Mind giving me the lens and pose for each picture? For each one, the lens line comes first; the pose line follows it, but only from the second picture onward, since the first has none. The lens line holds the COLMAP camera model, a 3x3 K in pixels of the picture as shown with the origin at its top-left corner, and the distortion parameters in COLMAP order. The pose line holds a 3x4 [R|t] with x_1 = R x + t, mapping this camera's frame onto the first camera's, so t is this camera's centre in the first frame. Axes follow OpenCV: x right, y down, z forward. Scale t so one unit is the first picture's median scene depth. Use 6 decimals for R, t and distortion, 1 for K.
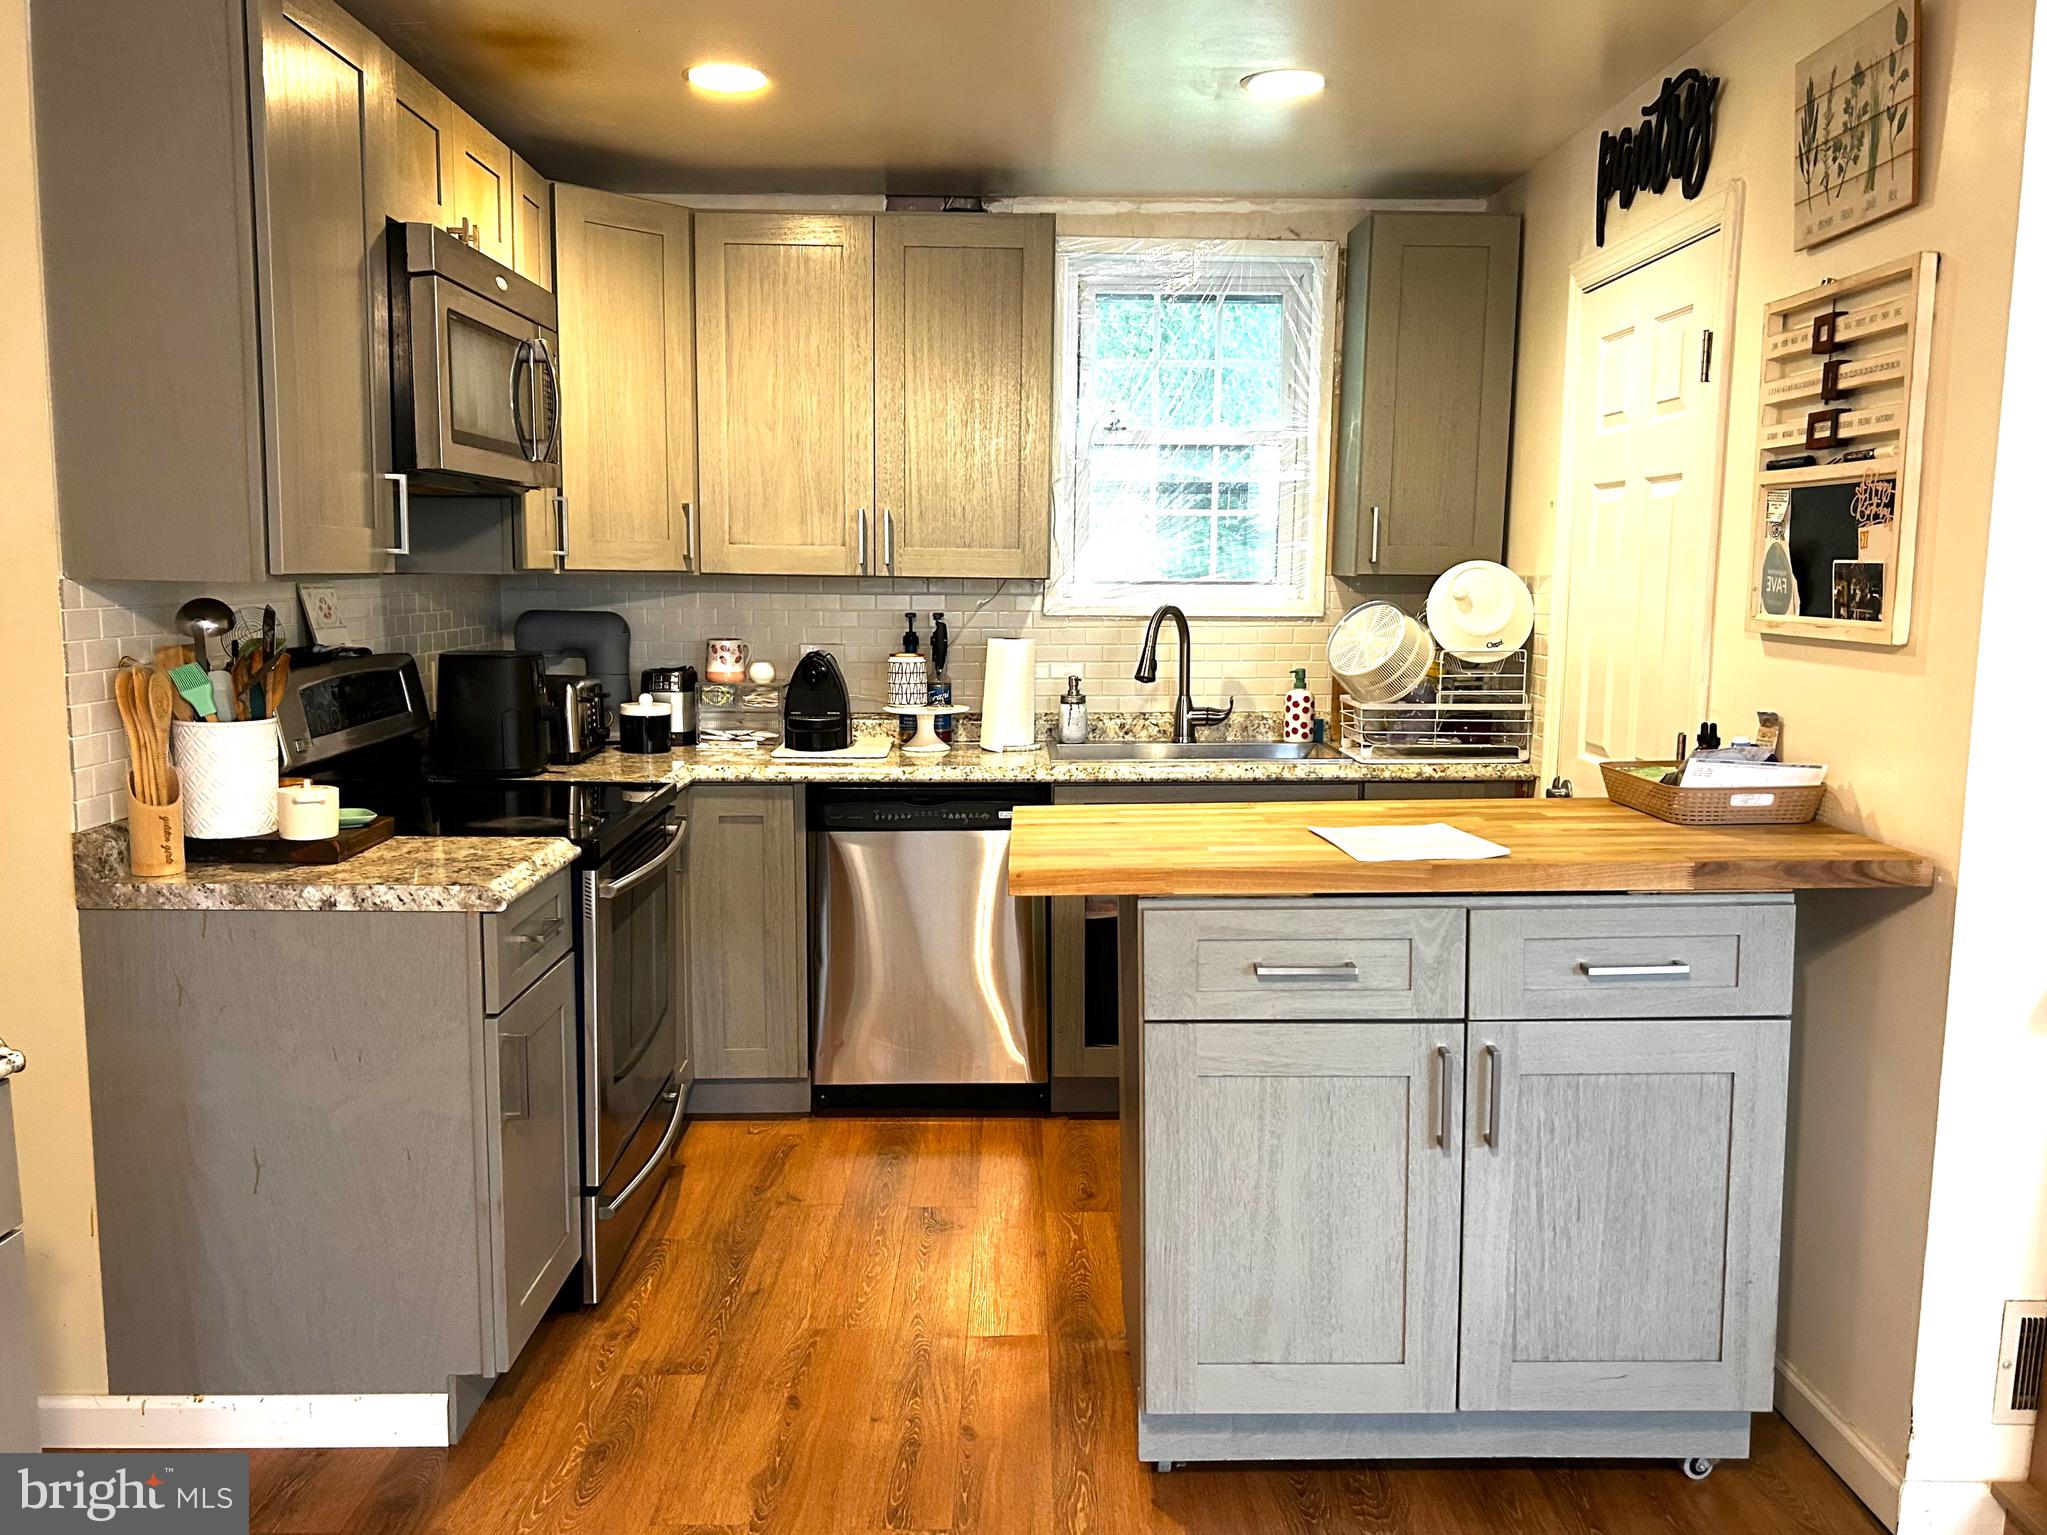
lens RADIAL K [[1643.9, 0, 1009.0], [0, 1643.9, 784.1], [0, 0, 1]] dist [0.058928, -0.073513]
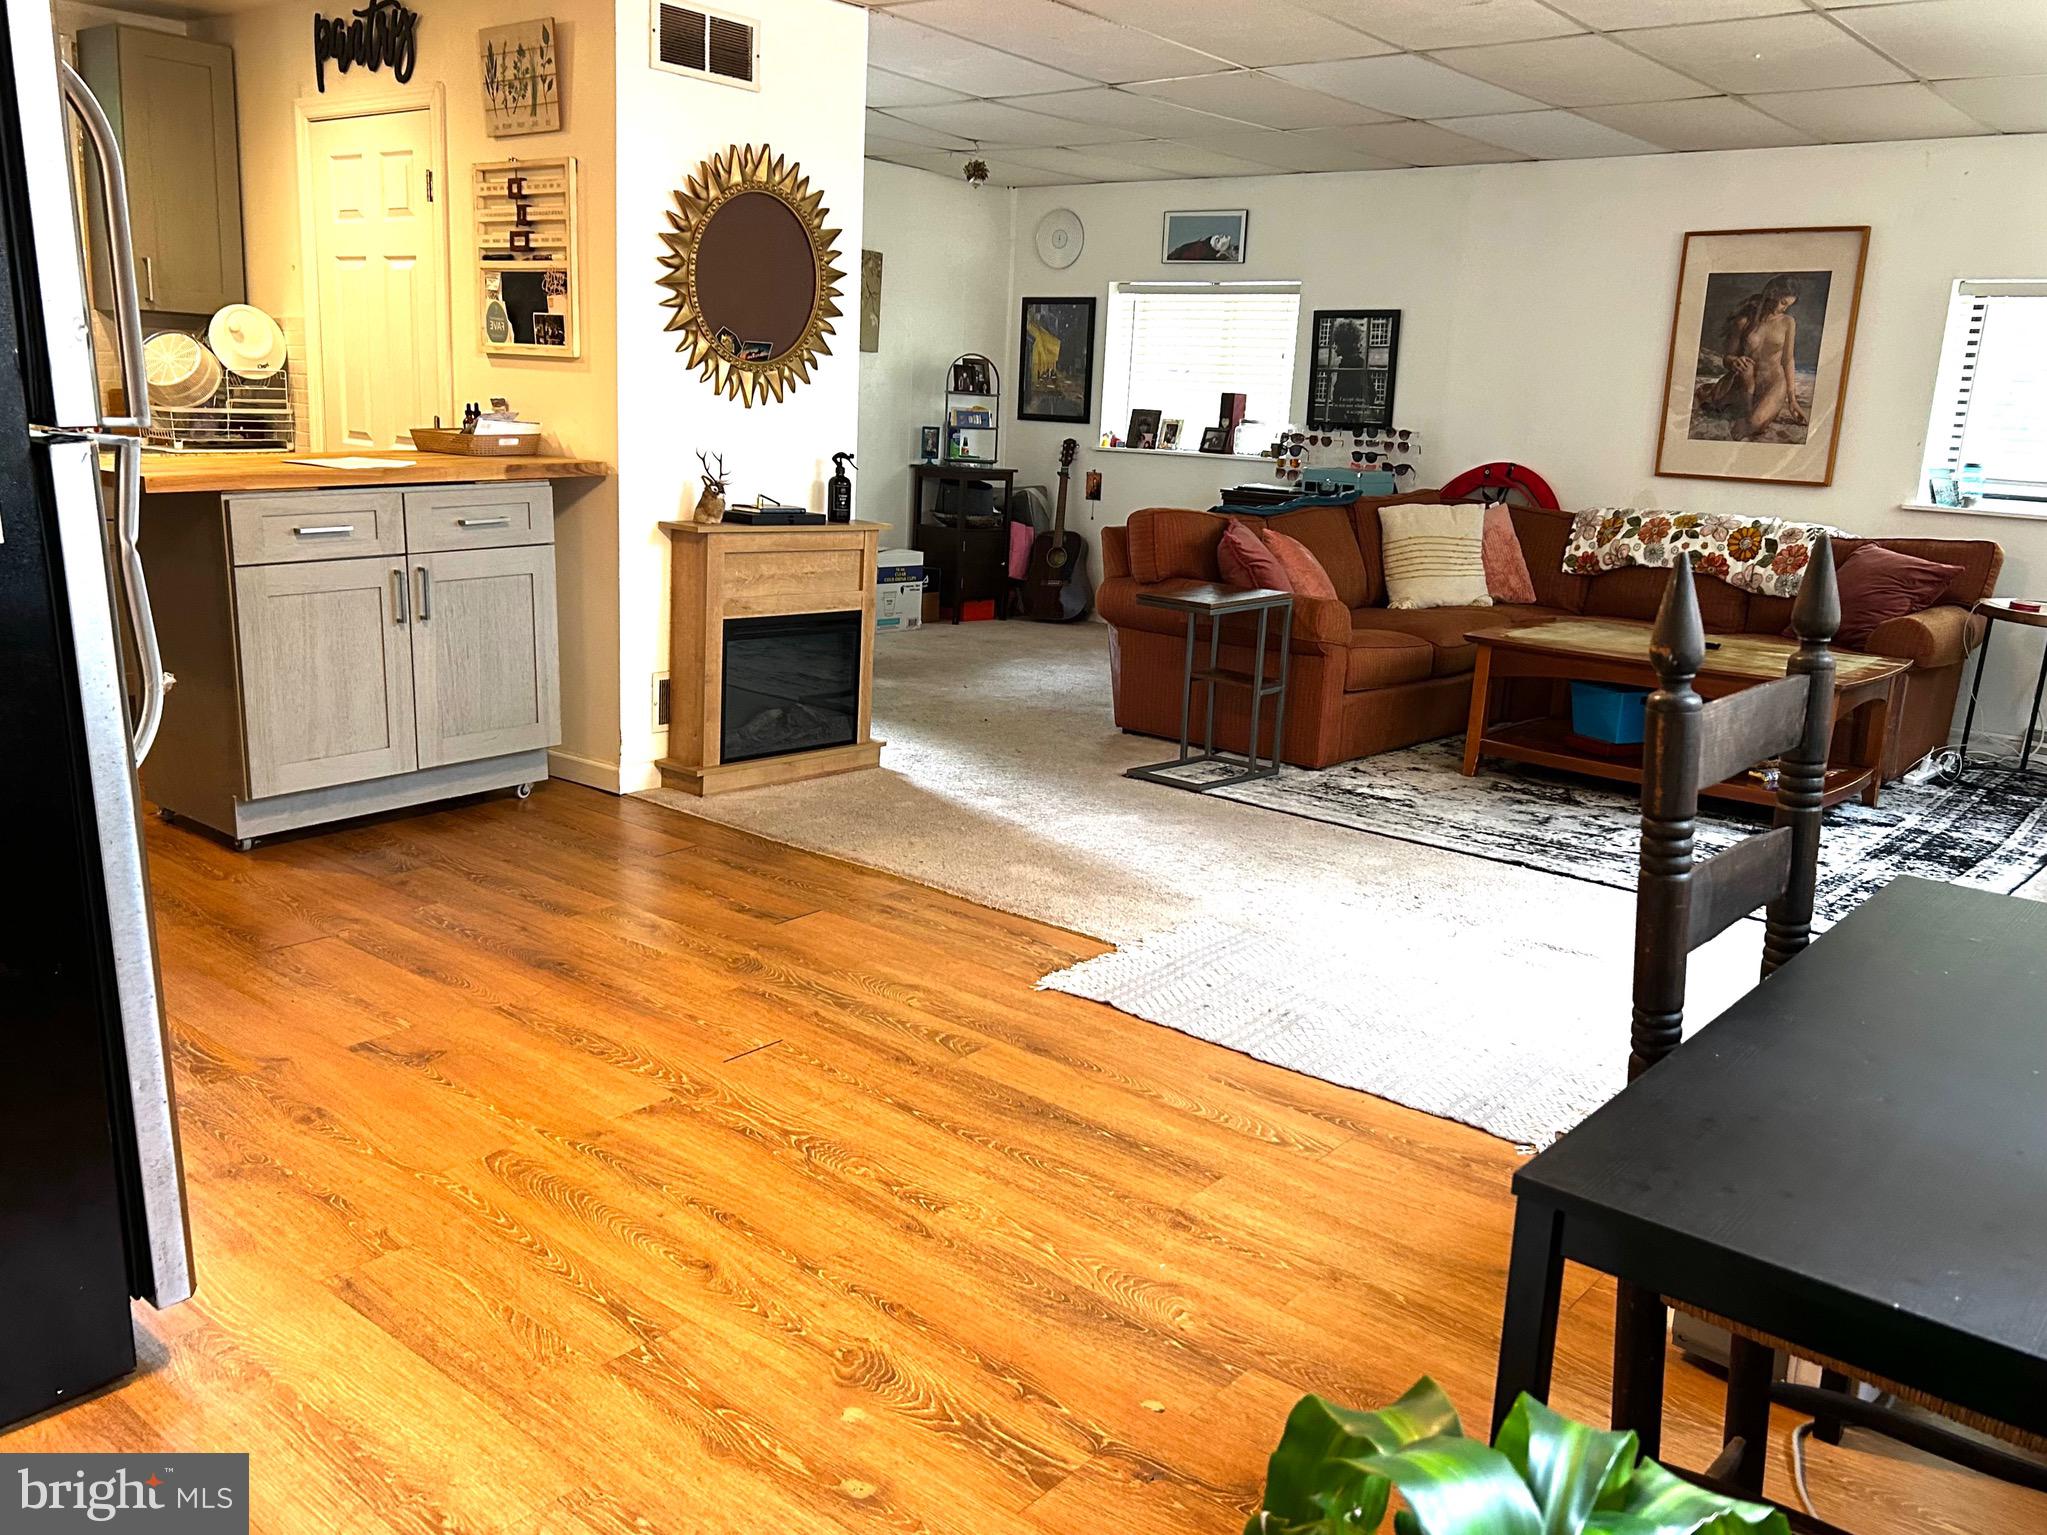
lens RADIAL K [[1677.0, 0, 1031.1], [0, 1677.0, 763.1], [0, 0, 1]] dist [0.080289, -0.141371]
pose [[0.638733, -0.150116, 0.754643, -0.648810], [0.062681, 0.987675, 0.143418, 0.126443], [-0.766871, -0.044304, 0.640270, -0.670411]]
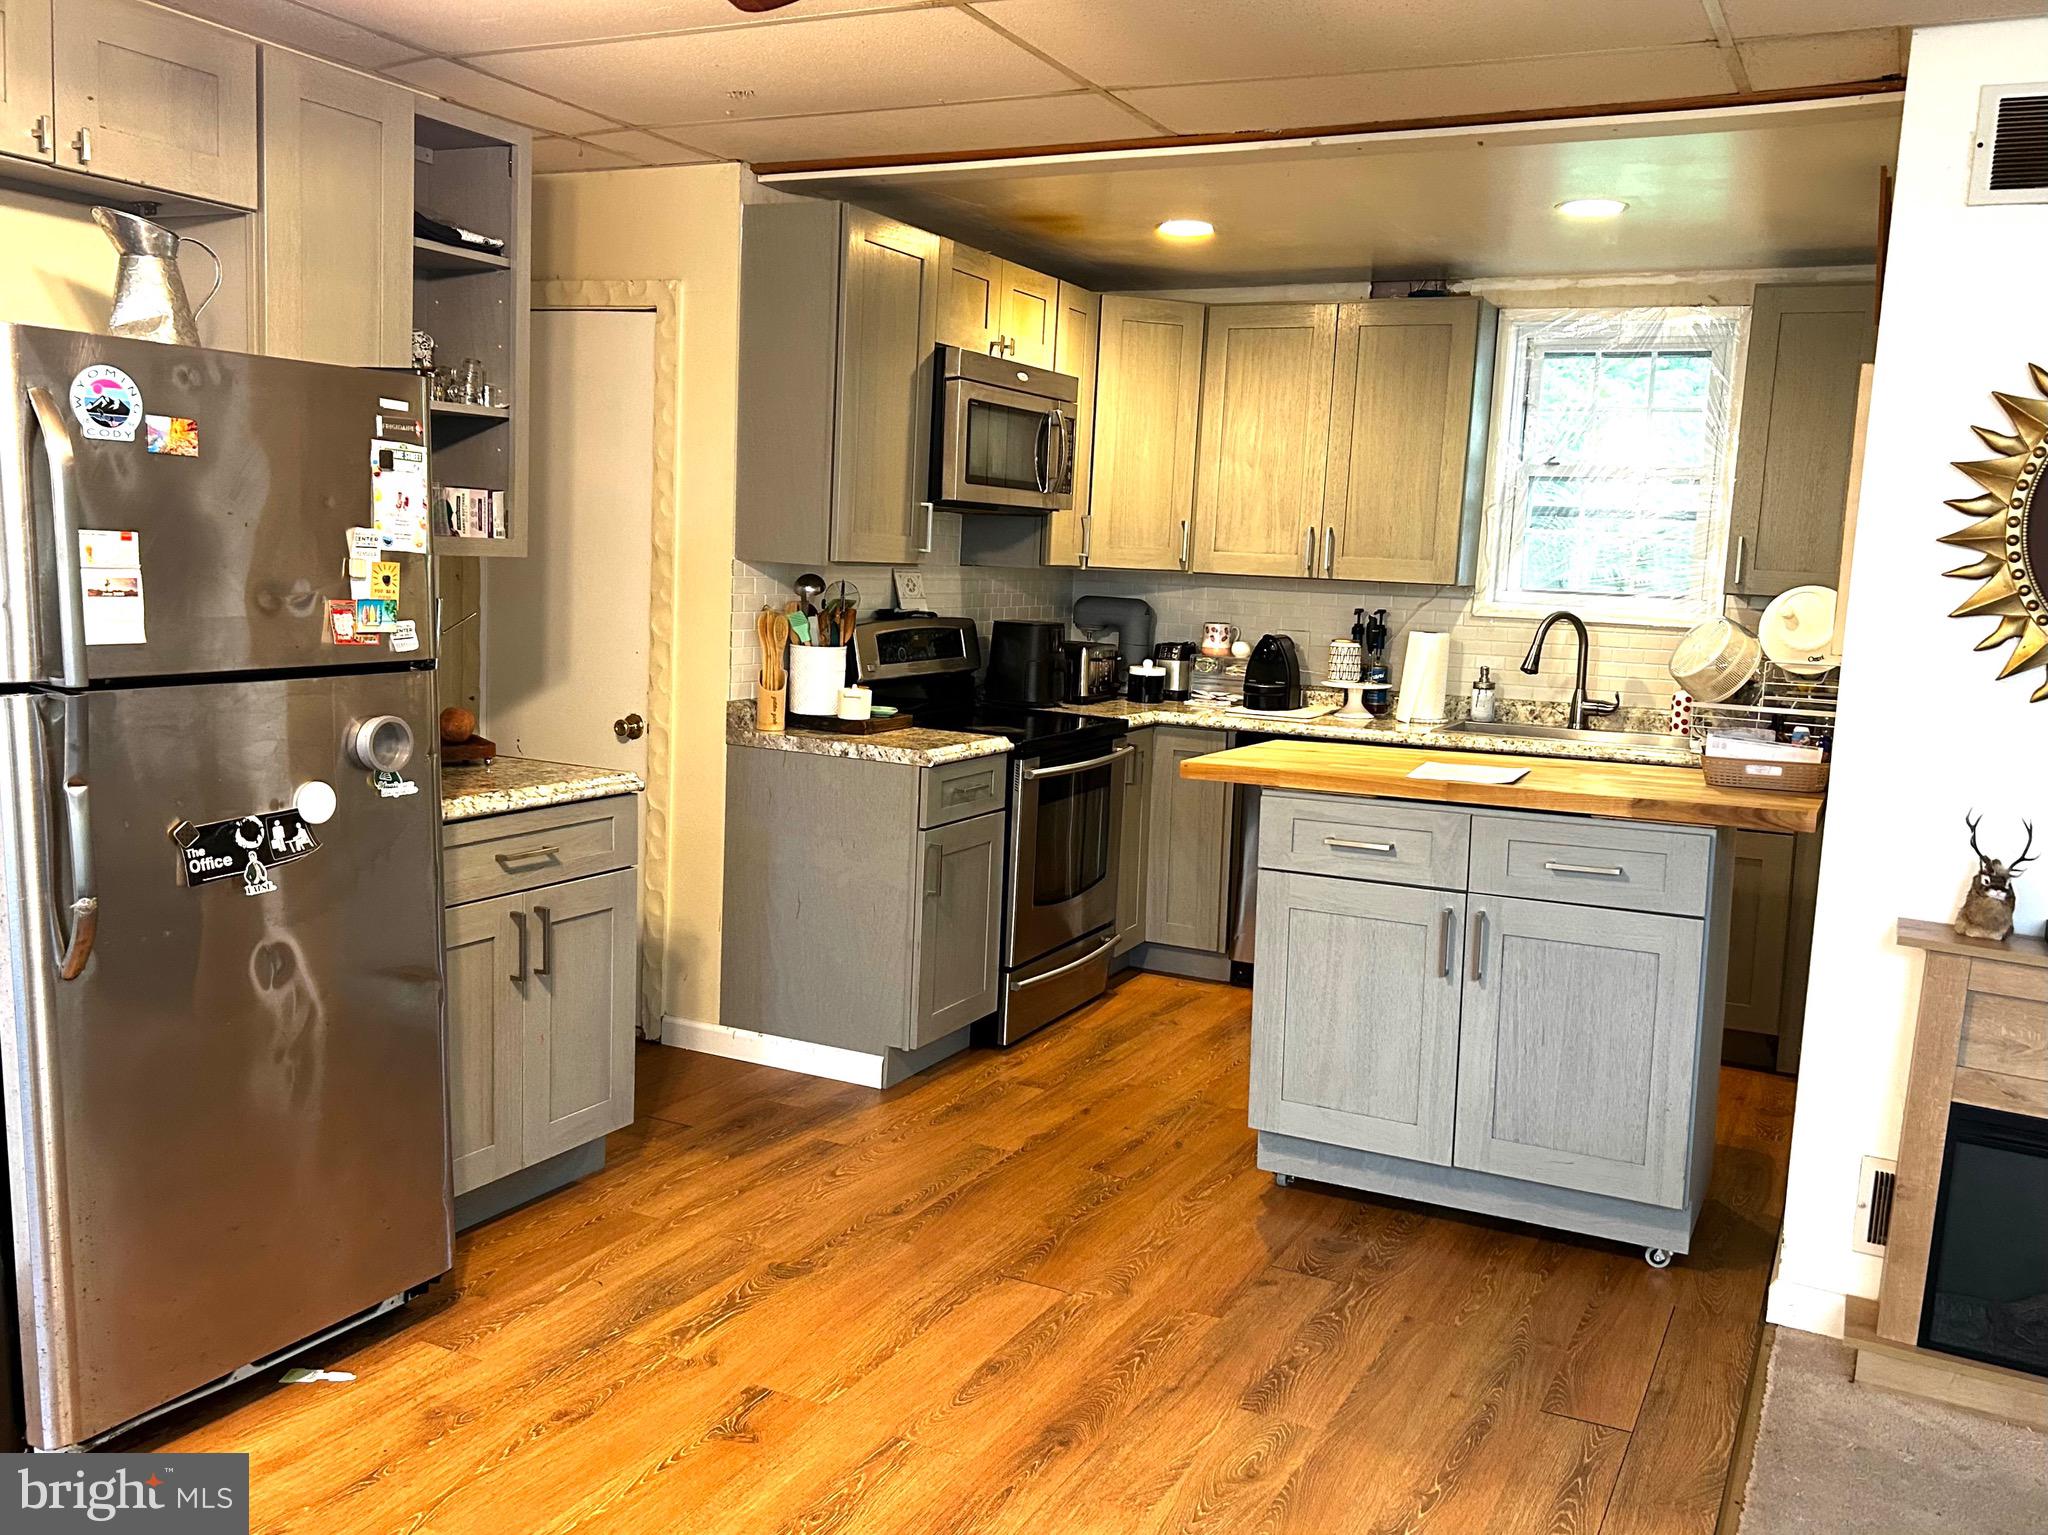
lens RADIAL K [[1677.8, 0, 1031.6], [0, 1677.8, 763.1], [0, 0, 1]] dist [0.080289, -0.141371]
pose [[0.889081, 0.089227, -0.448969, 0.514072], [-0.096634, 0.995299, 0.006441, 0.049374], [0.447433, 0.037659, 0.893524, -0.441164]]
